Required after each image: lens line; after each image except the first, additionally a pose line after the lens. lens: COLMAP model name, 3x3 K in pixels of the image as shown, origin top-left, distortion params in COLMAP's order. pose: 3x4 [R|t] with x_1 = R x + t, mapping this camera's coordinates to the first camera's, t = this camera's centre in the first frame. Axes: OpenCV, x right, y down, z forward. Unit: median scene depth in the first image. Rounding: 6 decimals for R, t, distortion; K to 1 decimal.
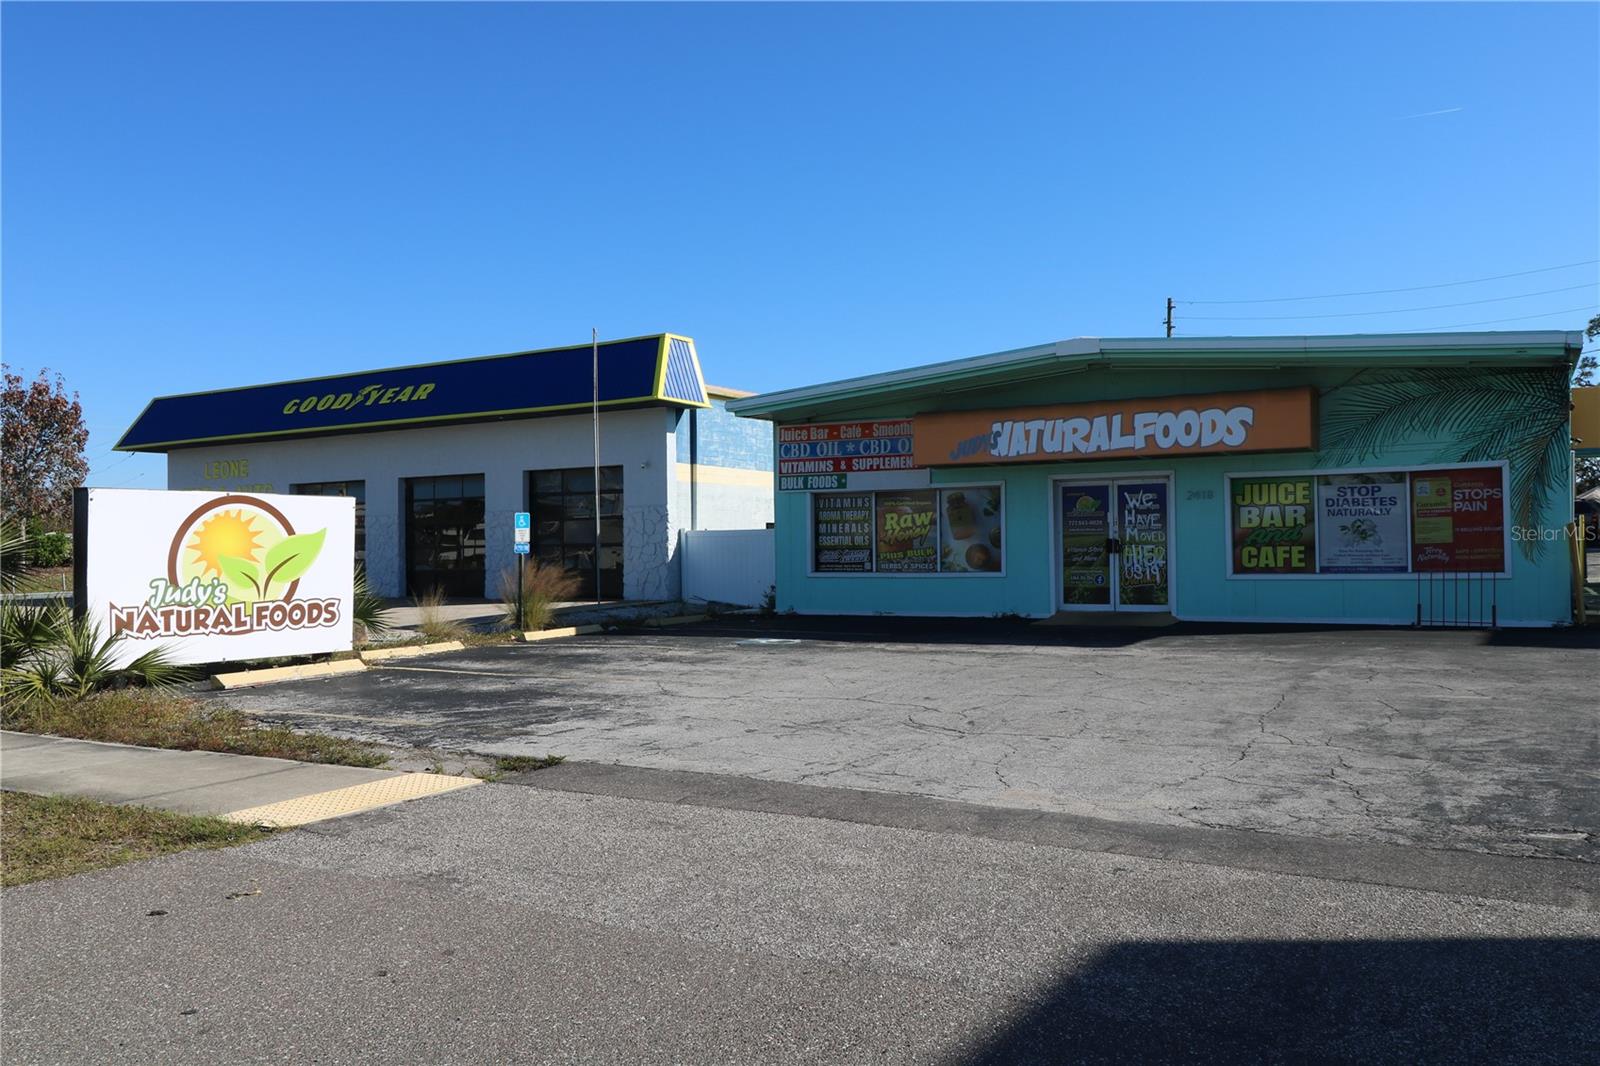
lens RADIAL K [[1261.2, 0, 795.3], [0, 1261.2, 546.6], [0, 0, 1]] dist [0.018932, -0.010916]
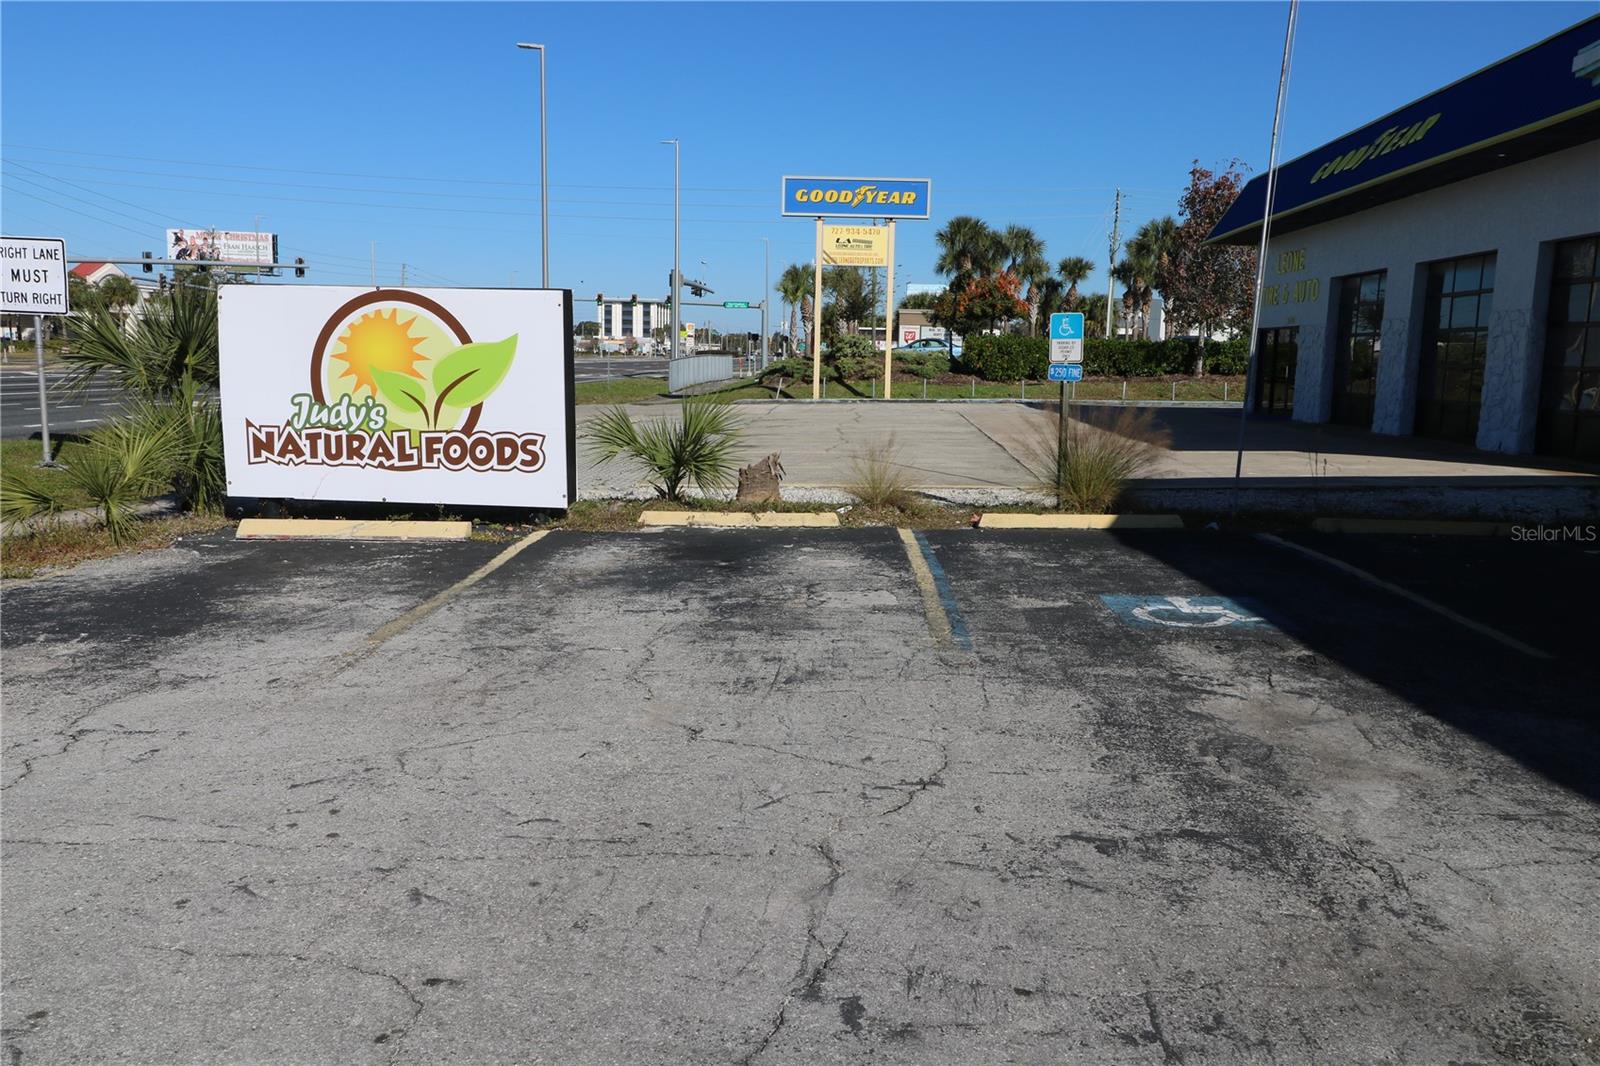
lens RADIAL K [[1261.2, 0, 795.3], [0, 1261.2, 546.6], [0, 0, 1]] dist [0.018932, -0.010916]
pose [[0.458212, 0.155257, -0.875178, 0.274787], [-0.020972, 0.986241, 0.163979, -0.013302], [0.888596, -0.056783, 0.455163, 0.644836]]
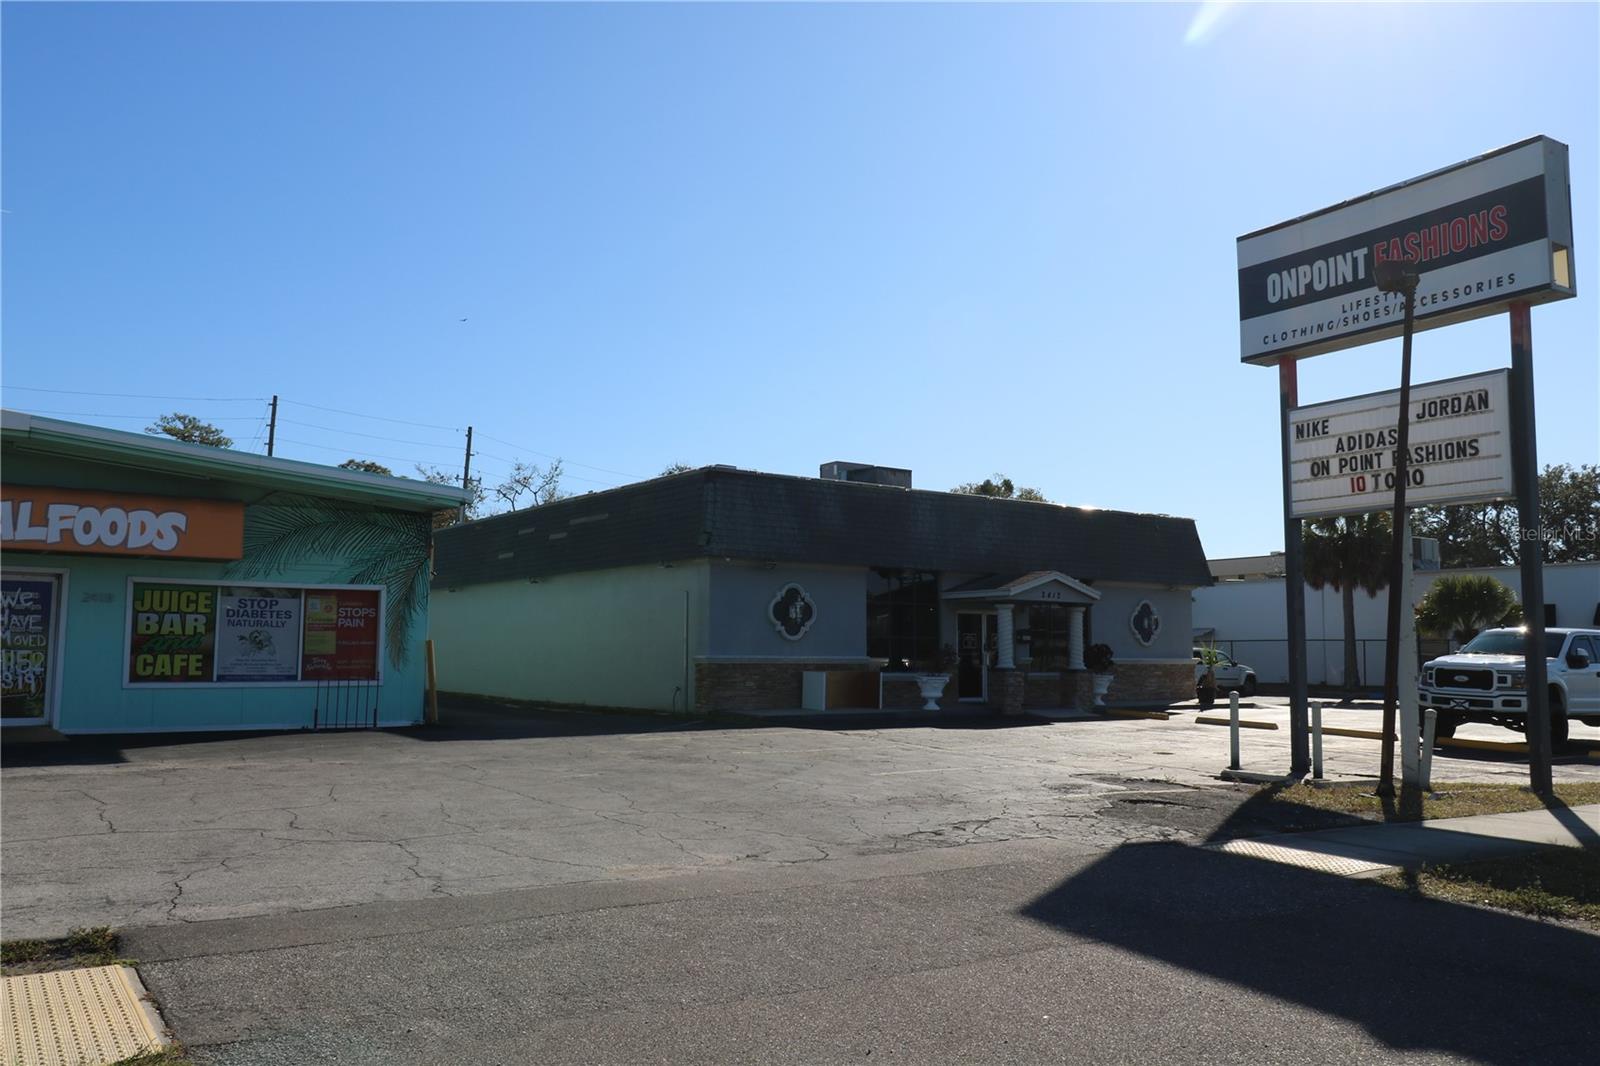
lens RADIAL K [[1261.2, 0, 795.3], [0, 1261.2, 546.6], [0, 0, 1]] dist [0.018932, -0.010916]
pose [[0.422846, 0.095999, 0.901102, -0.327128], [-0.016967, 0.995037, -0.098044, 0.004955], [-0.906042, 0.026168, 0.422377, 0.142461]]
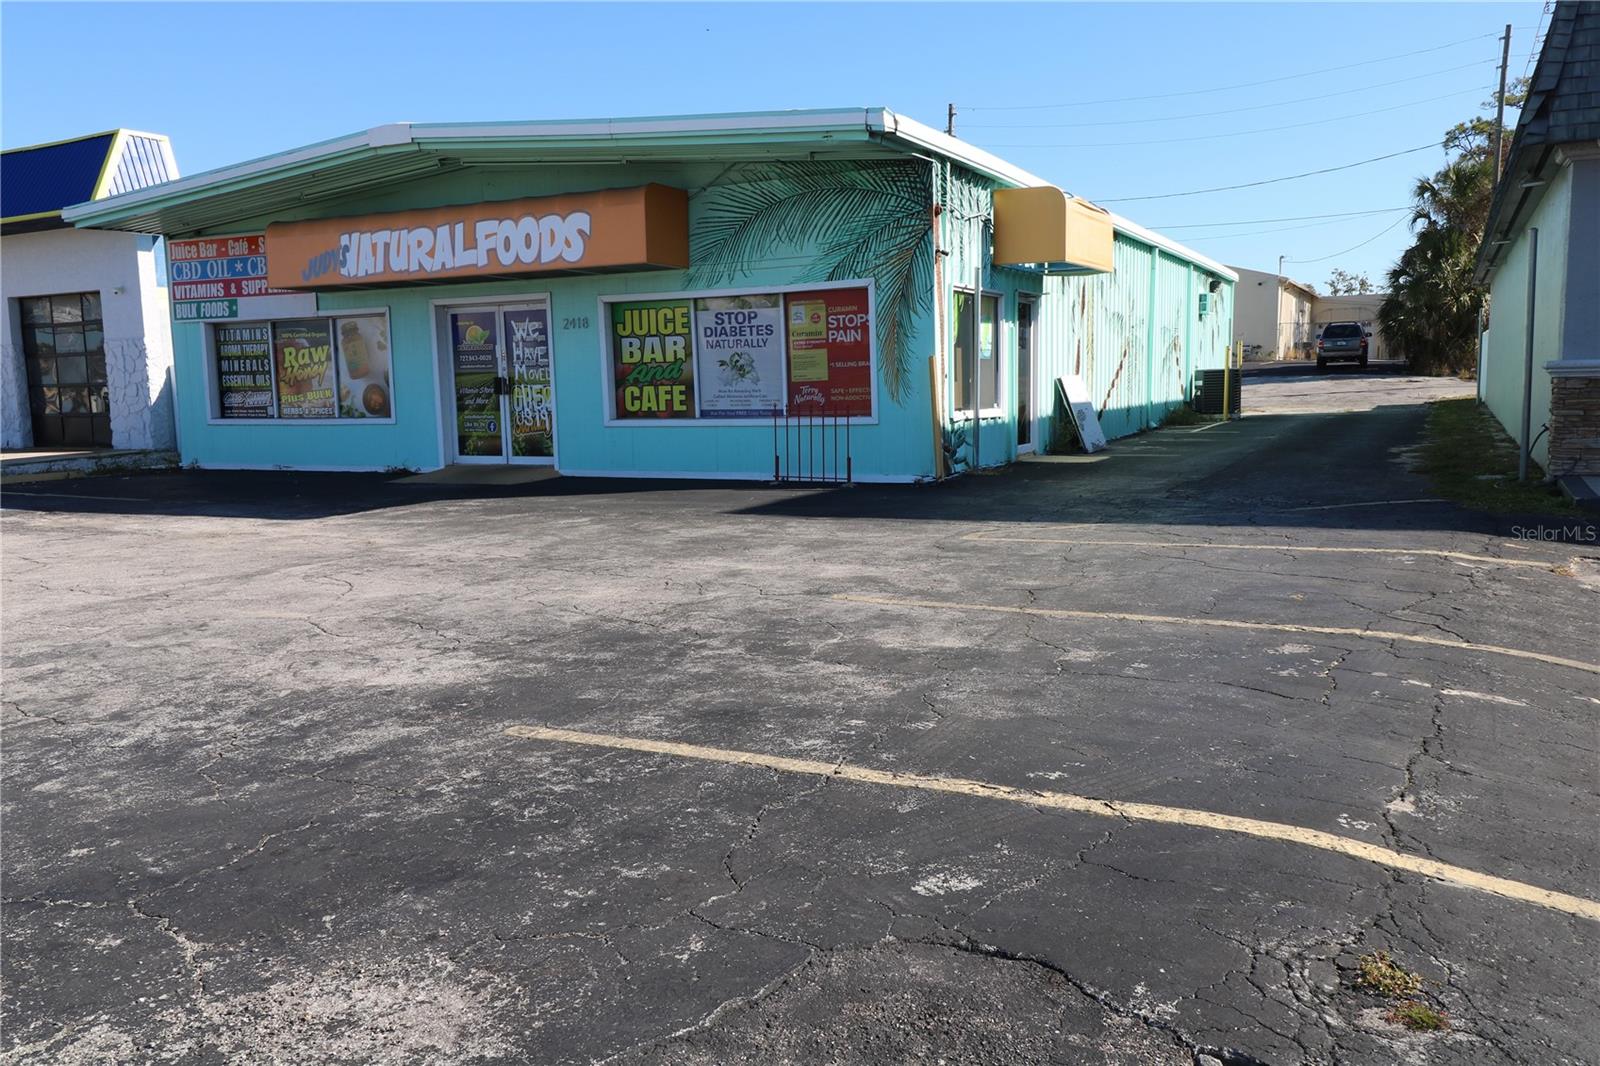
lens RADIAL K [[1261.2, 0, 795.3], [0, 1261.2, 546.6], [0, 0, 1]] dist [0.018932, -0.010916]
pose [[0.998906, -0.014779, 0.044372, 0.447497], [0.008696, 0.990906, 0.134275, -0.006295], [-0.045953, -0.133742, 0.989950, 0.167062]]
